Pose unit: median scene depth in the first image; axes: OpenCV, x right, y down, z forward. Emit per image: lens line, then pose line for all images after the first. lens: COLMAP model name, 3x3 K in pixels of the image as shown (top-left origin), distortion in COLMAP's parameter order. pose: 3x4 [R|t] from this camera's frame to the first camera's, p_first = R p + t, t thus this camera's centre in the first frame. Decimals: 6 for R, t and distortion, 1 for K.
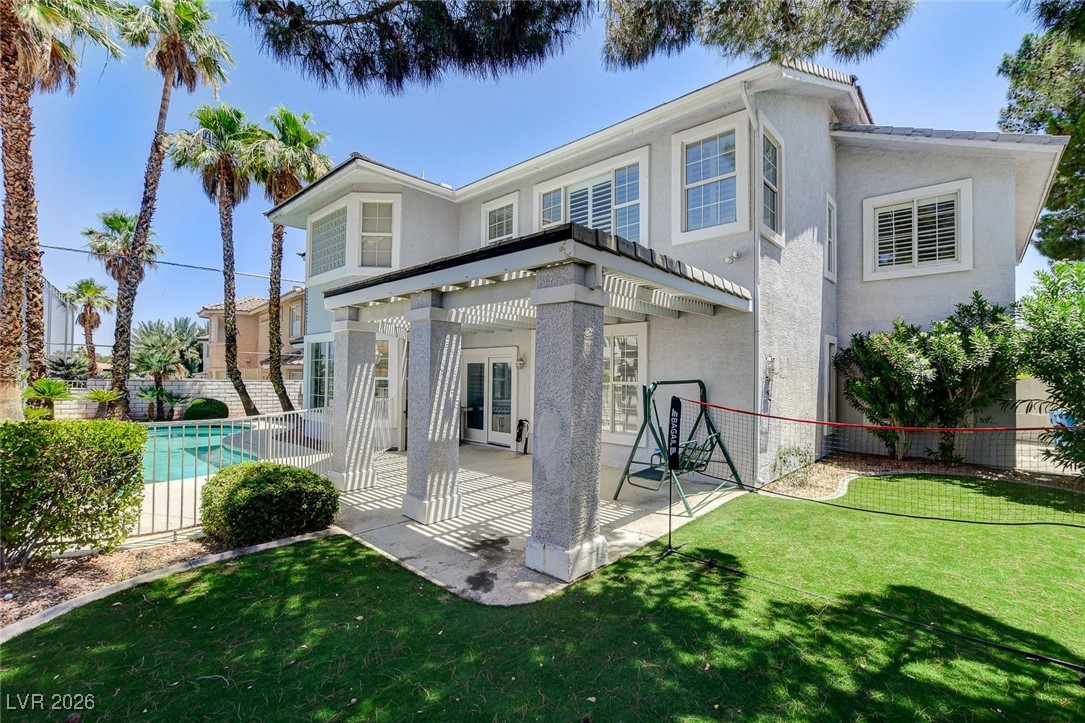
lens RADIAL K [[477.3, 0, 540.9], [0, 477.3, 365.8], [0, 0, 1]] dist [-0.019073, 0.003948]
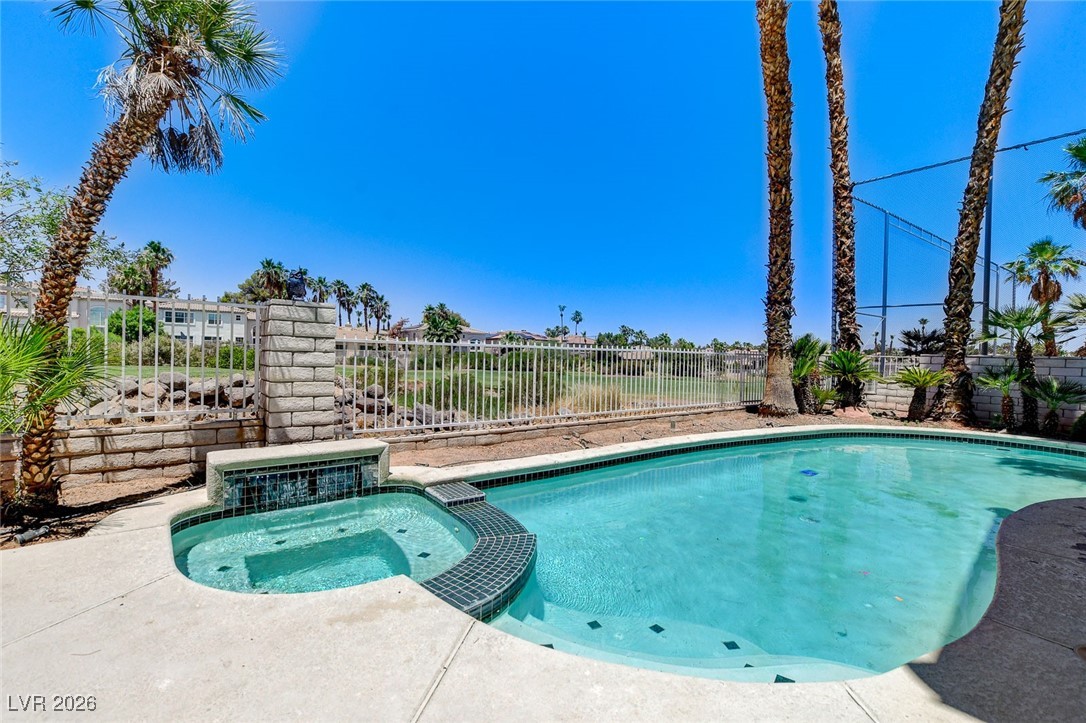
lens RADIAL K [[477.8, 0, 542.3], [0, 477.8, 362.1], [0, 0, 1]] dist [-0.019073, 0.003948]
pose [[-0.106489, -0.000470, -0.994314, -0.220847], [-0.007813, 0.999969, 0.000364, 0.040737], [0.994283, 0.007807, -0.106489, 0.504760]]
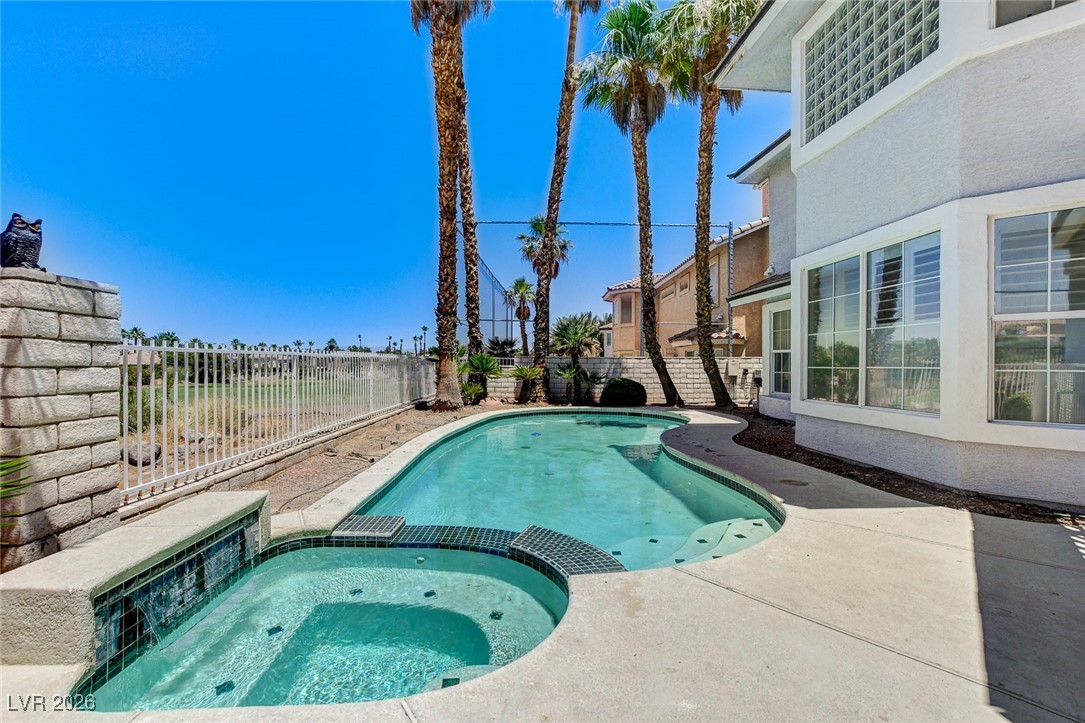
lens RADIAL K [[477.3, 0, 540.4], [0, 477.3, 362.5], [0, 0, 1]] dist [-0.019073, 0.003948]
pose [[0.737528, -0.011642, -0.675216, -0.267511], [0.018492, 0.999825, 0.002959, 0.036369], [0.675063, -0.014669, 0.737614, 0.314015]]
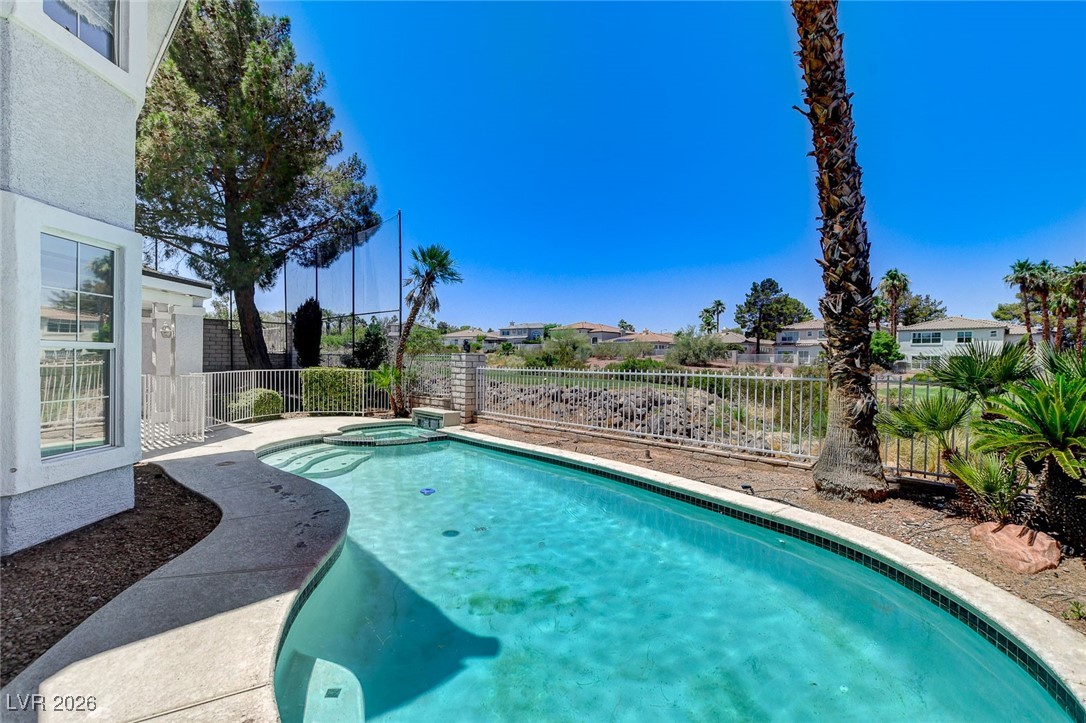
lens RADIAL K [[477.8, 0, 537.9], [0, 477.8, 361.7], [0, 0, 1]] dist [-0.019073, 0.003948]
pose [[-0.999419, -0.027988, -0.019469, -0.605780], [-0.027746, 0.999536, -0.012585, 0.023429], [0.019812, -0.012037, -0.999731, 1.050244]]
